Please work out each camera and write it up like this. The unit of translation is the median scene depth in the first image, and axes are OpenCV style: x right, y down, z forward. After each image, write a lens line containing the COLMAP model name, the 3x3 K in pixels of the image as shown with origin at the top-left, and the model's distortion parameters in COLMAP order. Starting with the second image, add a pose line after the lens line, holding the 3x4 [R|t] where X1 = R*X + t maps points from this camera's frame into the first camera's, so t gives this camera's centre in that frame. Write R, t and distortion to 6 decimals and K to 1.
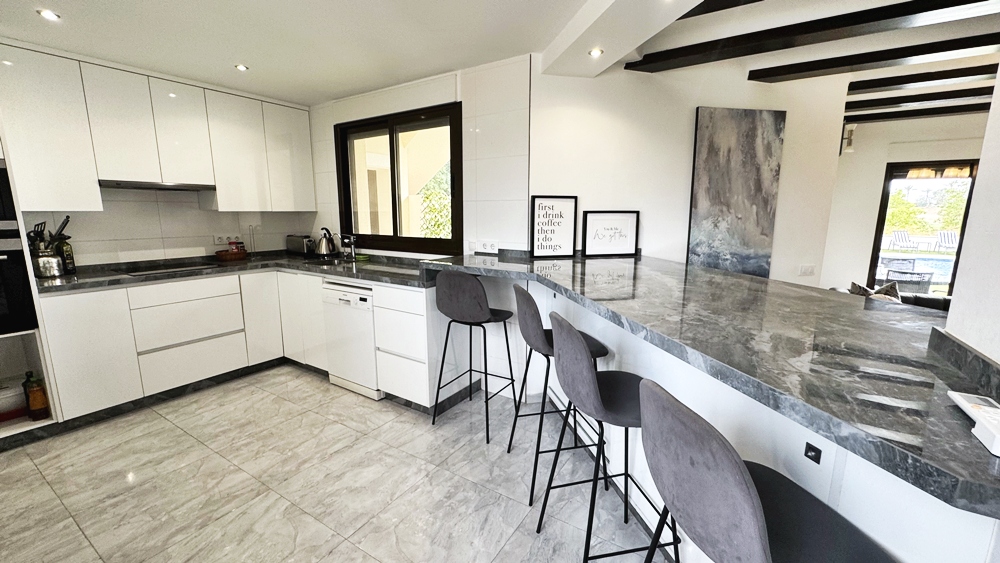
lens RADIAL K [[397.3, 0, 501.5], [0, 397.3, 281.4], [0, 0, 1]] dist [-0.005987, 0.000382]
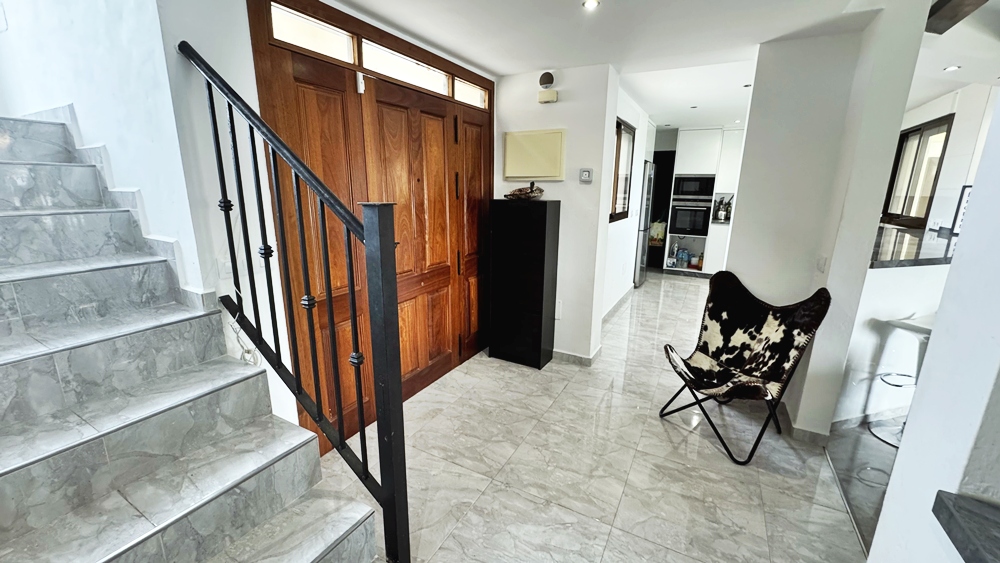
lens RADIAL K [[397.3, 0, 499.8], [0, 397.3, 282.9], [0, 0, 1]] dist [-0.005987, 0.000382]
pose [[0.072556, 0.233706, -0.969596, 1.367251], [-0.177905, 0.959600, 0.217984, 0.081336], [0.981369, 0.156680, 0.111202, -0.620823]]
